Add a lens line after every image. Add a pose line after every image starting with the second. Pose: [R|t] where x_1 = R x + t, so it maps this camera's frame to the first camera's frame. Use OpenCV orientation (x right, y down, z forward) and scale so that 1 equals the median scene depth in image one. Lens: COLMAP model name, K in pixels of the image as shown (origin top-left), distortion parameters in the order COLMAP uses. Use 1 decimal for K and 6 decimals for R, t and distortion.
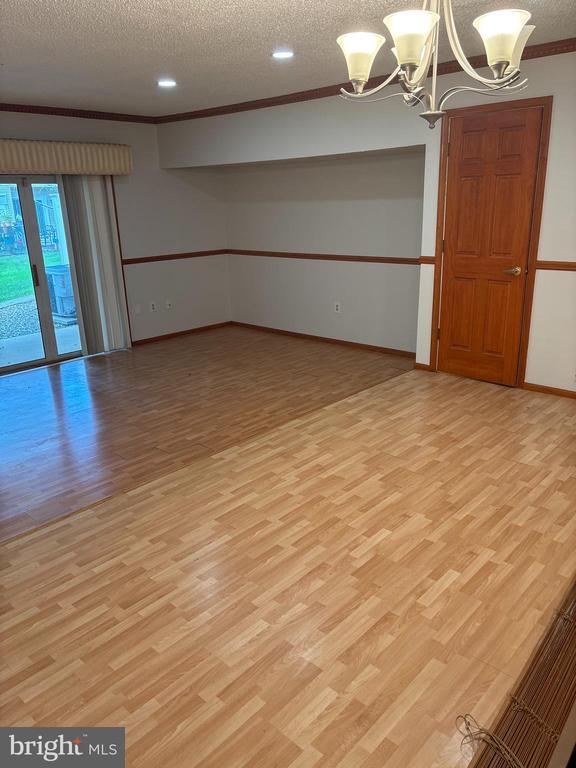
lens RADIAL K [[579.8, 0, 288.5], [0, 579.8, 383.2], [0, 0, 1]] dist [0.031989, -0.035402]
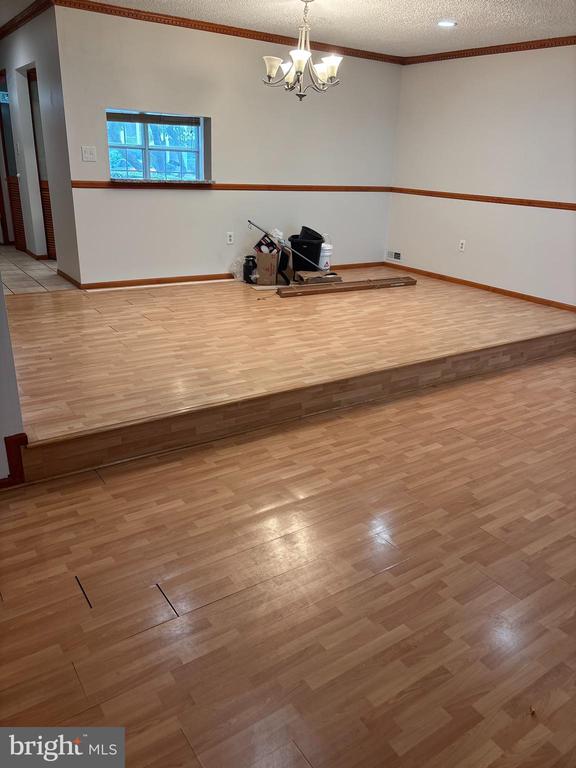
lens RADIAL K [[579.8, 0, 291.9], [0, 579.8, 386.3], [0, 0, 1]] dist [0.031989, -0.035402]
pose [[-0.976834, -0.088048, 0.195045, -0.154578], [0.052020, 0.786395, 0.615529, -0.543316], [-0.207578, 0.611416, -0.763598, 1.934130]]
